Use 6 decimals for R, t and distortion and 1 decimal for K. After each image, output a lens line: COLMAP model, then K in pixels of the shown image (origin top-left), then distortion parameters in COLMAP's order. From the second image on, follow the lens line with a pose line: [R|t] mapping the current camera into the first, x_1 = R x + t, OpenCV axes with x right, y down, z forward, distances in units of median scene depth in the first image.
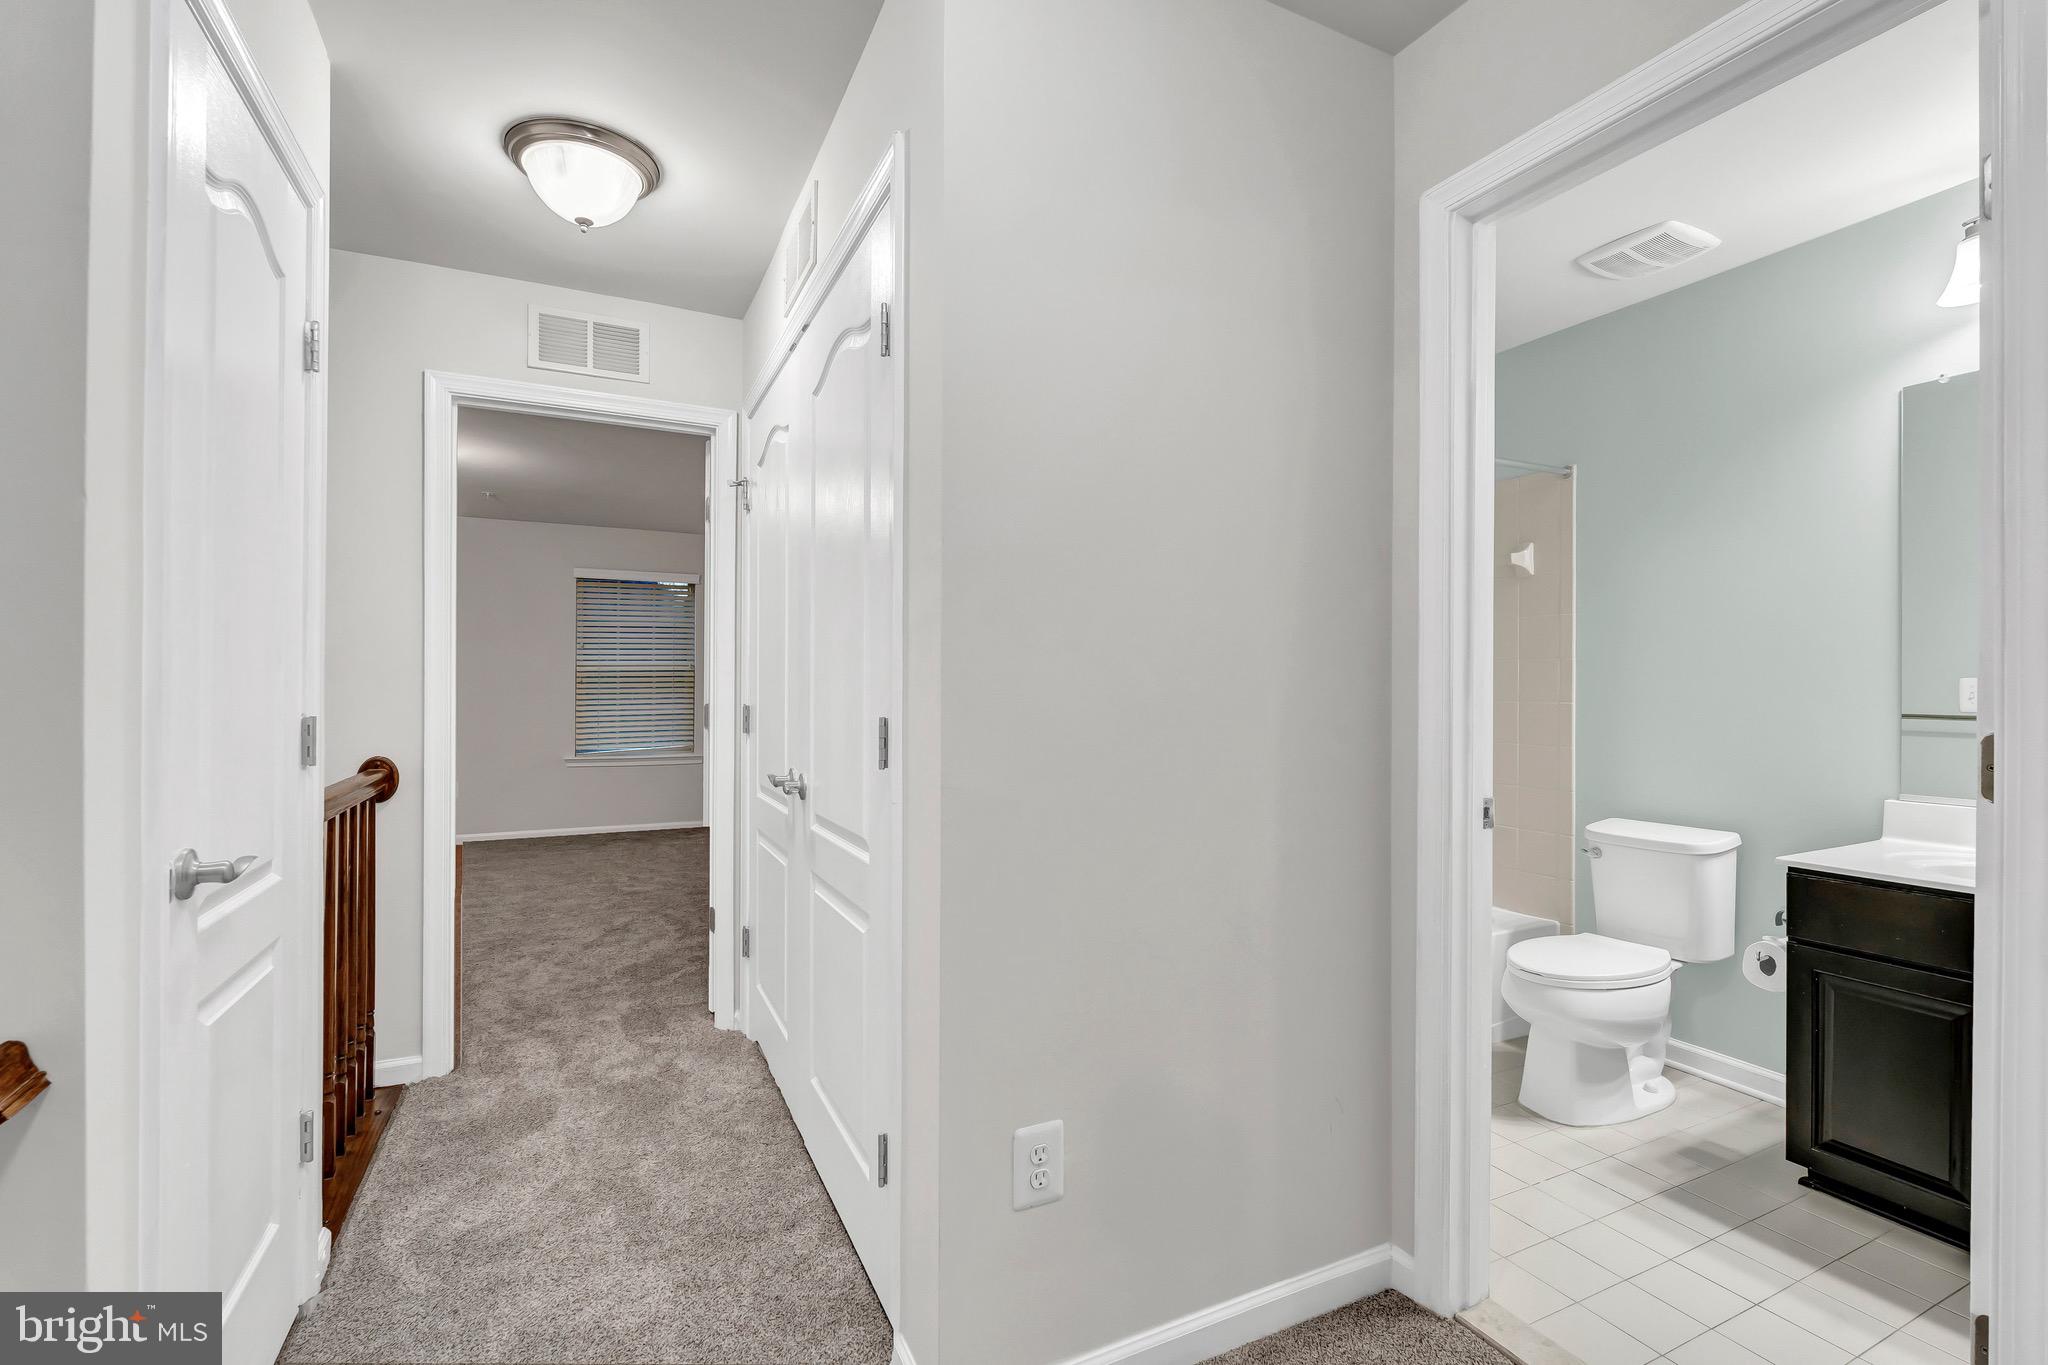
lens RADIAL K [[906.4, 0, 1022.0], [0, 906.4, 682.3], [0, 0, 1]] dist [-0.001346, 0.000538]
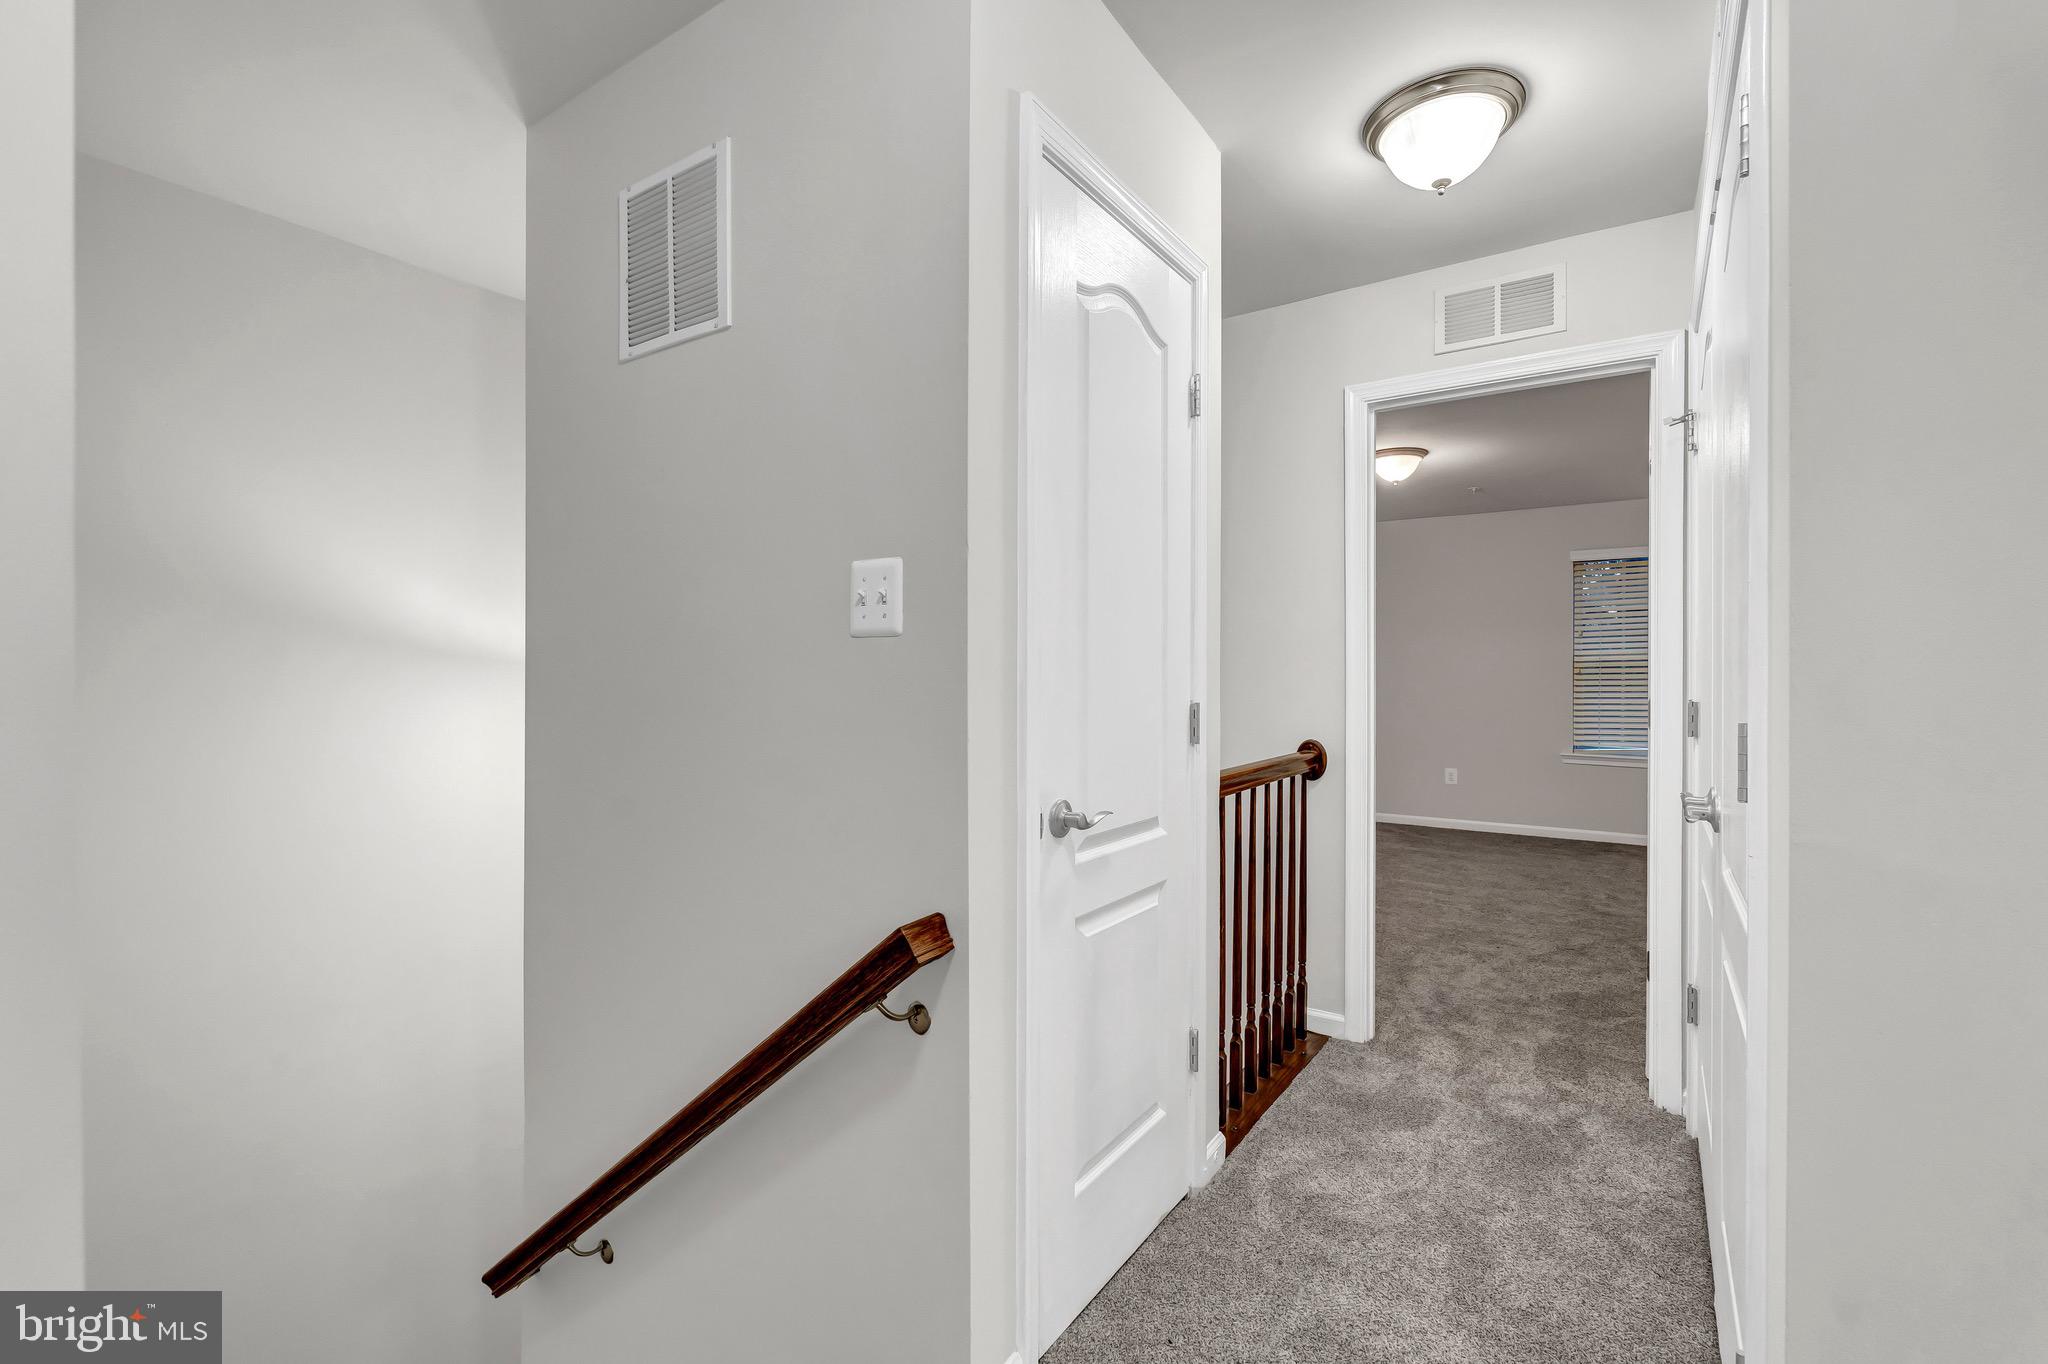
lens RADIAL K [[906.4, 0, 1024.5], [0, 906.4, 679.0], [0, 0, 1]] dist [-0.001346, 0.000538]
pose [[0.499043, -0.001623, -0.866576, 0.103892], [0.005302, 0.999985, 0.001180, 0.001867], [0.866561, -0.005184, 0.499045, 0.142200]]
